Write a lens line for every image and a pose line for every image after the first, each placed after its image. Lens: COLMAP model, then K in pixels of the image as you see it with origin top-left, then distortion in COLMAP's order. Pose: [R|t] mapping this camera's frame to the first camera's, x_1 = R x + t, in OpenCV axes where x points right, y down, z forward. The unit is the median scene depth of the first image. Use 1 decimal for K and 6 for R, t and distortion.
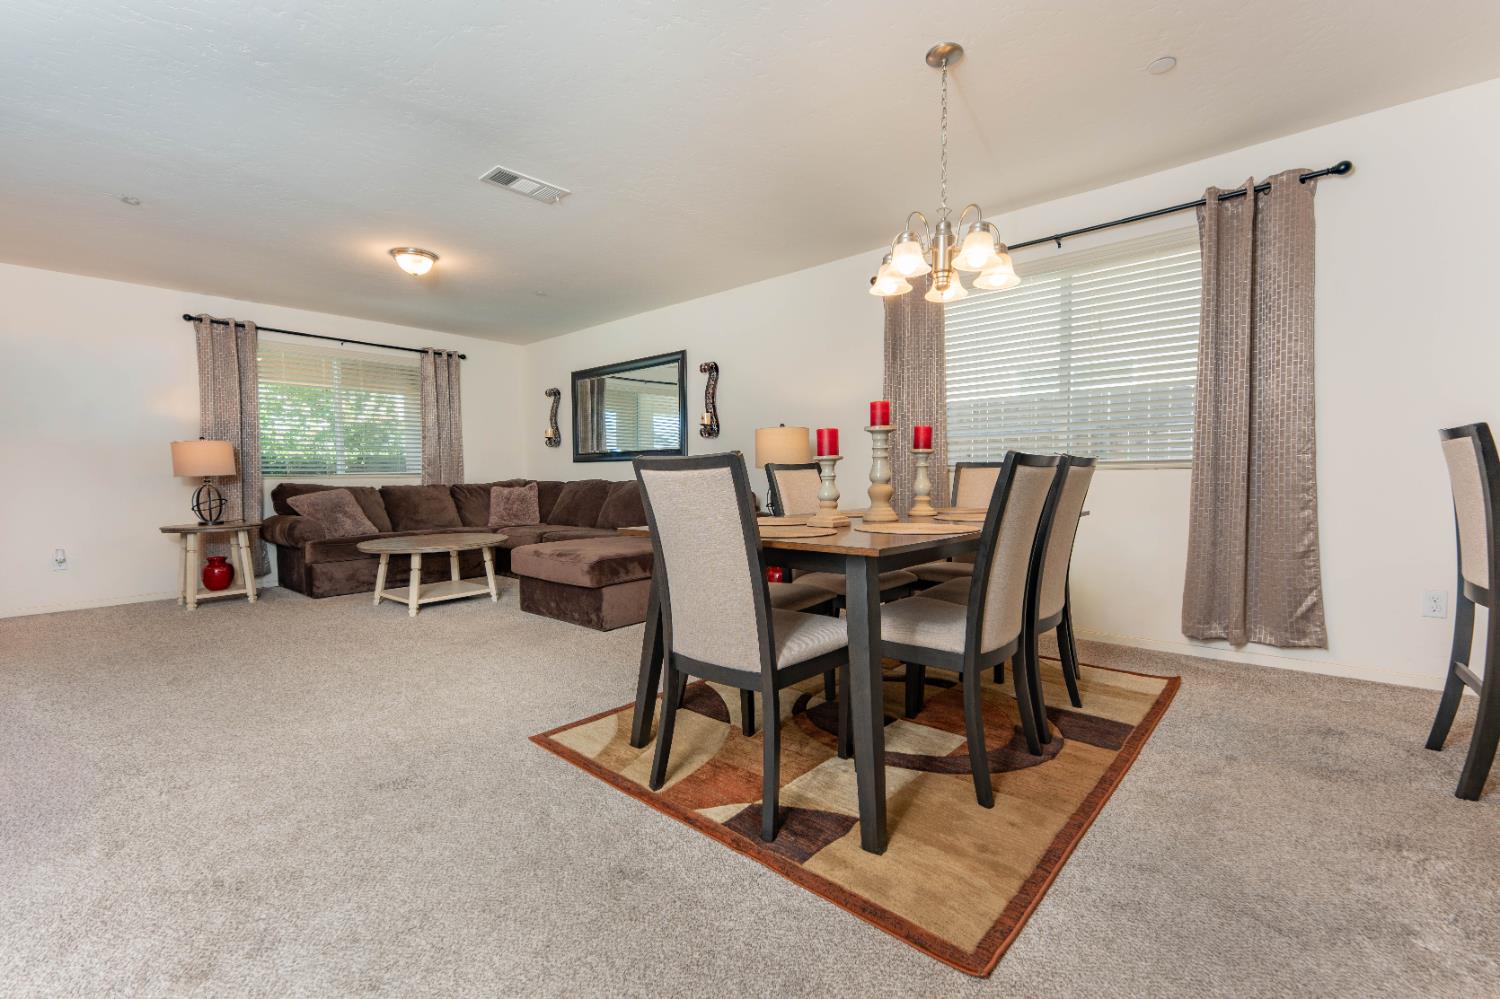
lens RADIAL K [[599.1, 0, 758.9], [0, 599.1, 497.2], [0, 0, 1]] dist [-0.000140, 0.000083]
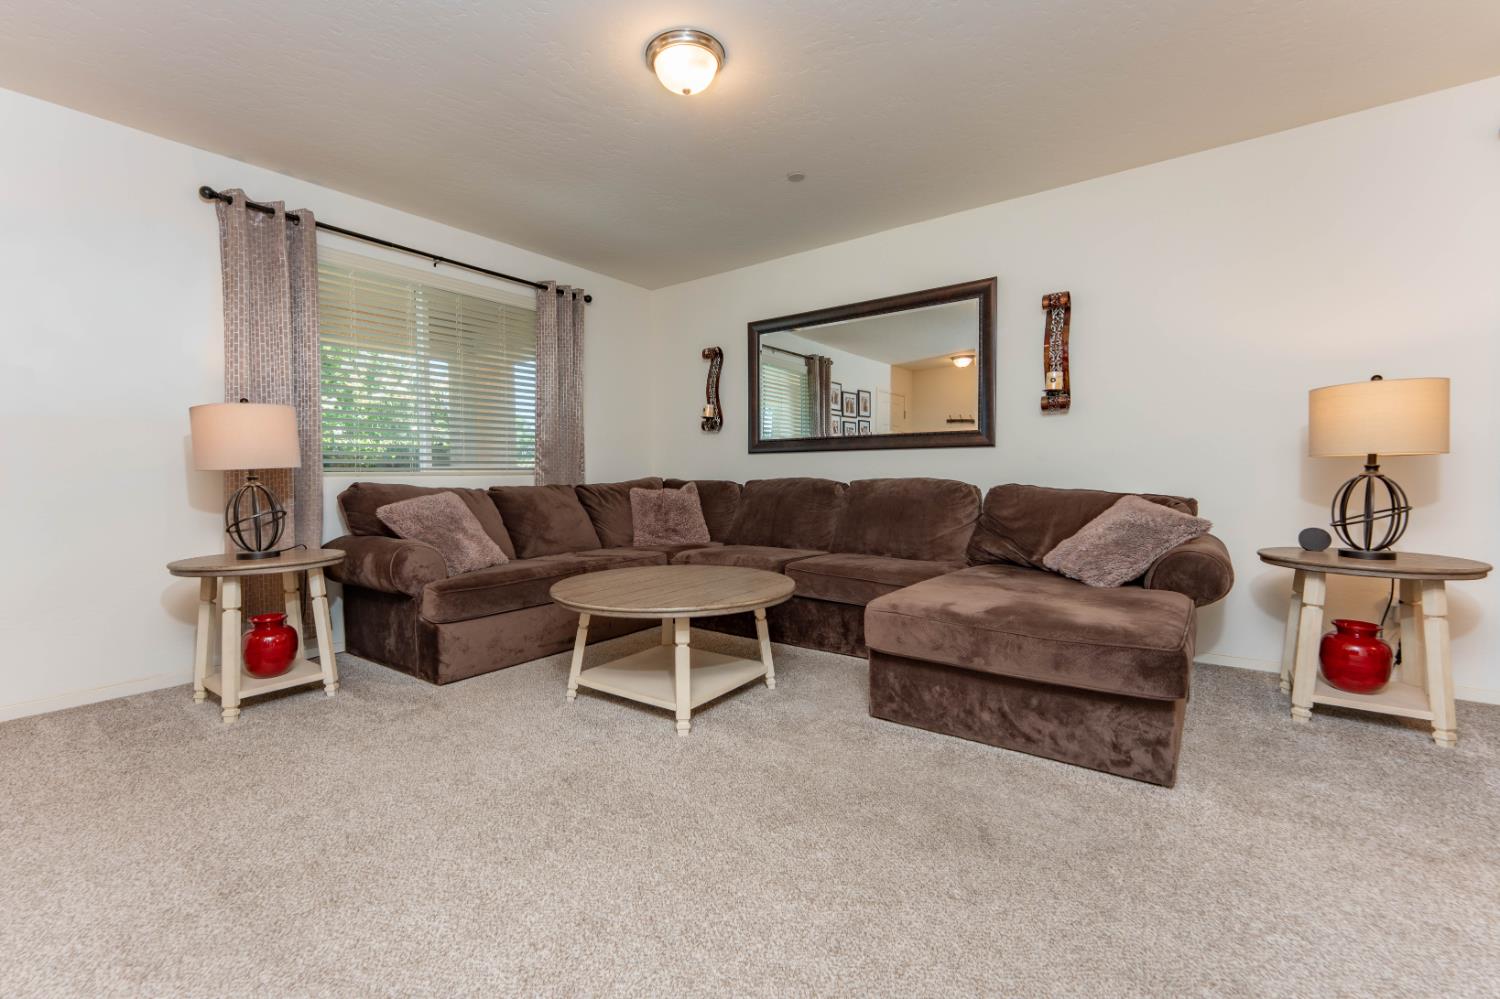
lens RADIAL K [[624.7, 0, 748.1], [0, 624.7, 488.3], [0, 0, 1]] dist [0.010713, -0.000141]
pose [[0.998530, 0.001874, 0.054172, -0.439166], [-0.001129, 0.999904, -0.013775, -0.009669], [-0.054193, 0.013694, 0.998437, 0.349205]]
